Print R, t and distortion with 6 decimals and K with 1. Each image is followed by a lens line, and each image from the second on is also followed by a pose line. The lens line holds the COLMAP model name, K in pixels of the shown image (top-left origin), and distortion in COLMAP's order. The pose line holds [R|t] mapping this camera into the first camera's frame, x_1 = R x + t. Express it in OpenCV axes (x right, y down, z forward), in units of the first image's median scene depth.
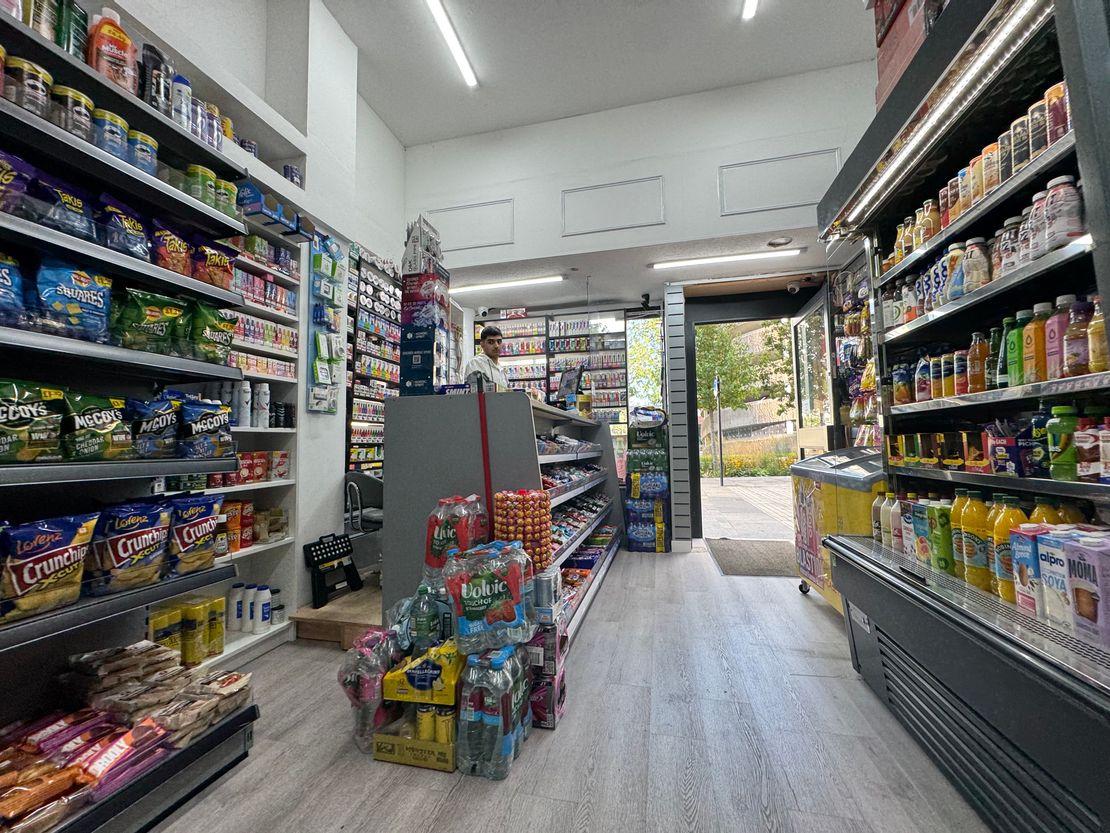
lens RADIAL K [[438.5, 0, 555.6], [0, 438.5, 413.4], [0, 0, 1]] dist [-0.003910, 0.000664]
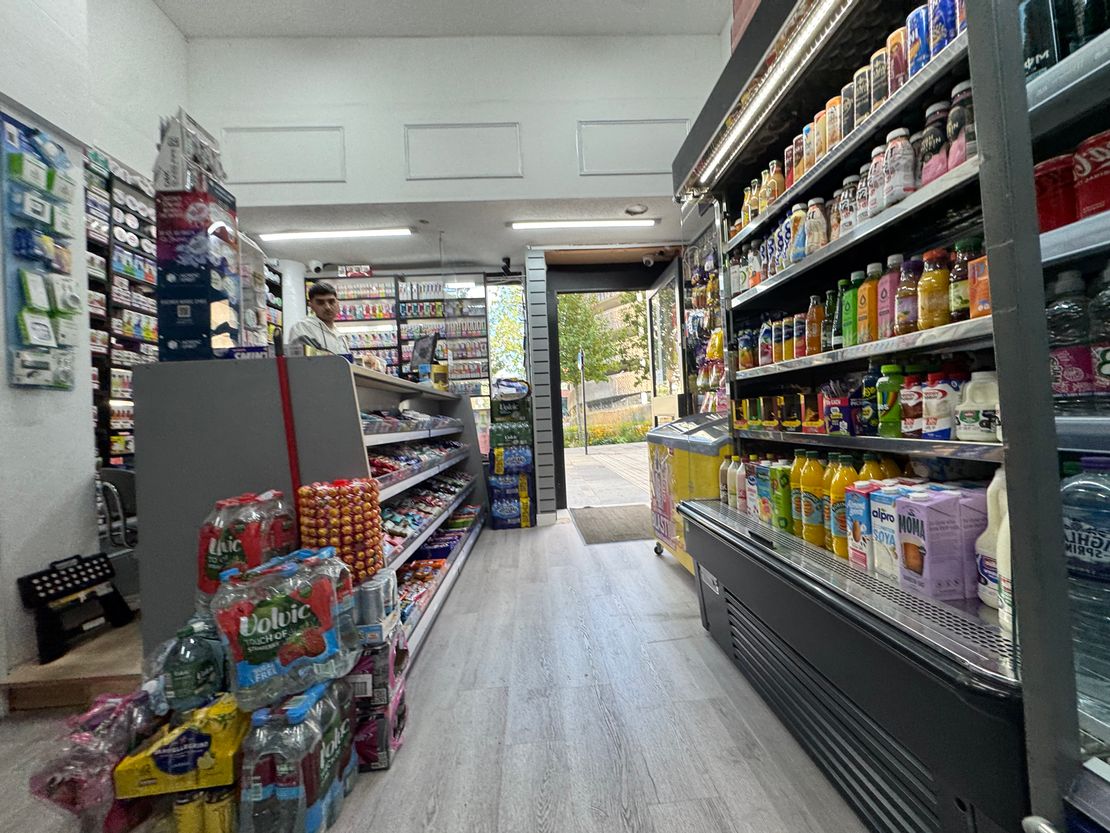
lens RADIAL K [[438.5, 0, 553.3], [0, 438.5, 414.8], [0, 0, 1]] dist [-0.003910, 0.000664]
pose [[0.958972, -0.032077, 0.281679, 0.074584], [0.014940, 0.997916, 0.062777, 0.014971], [-0.283105, -0.055993, 0.957453, 0.153064]]
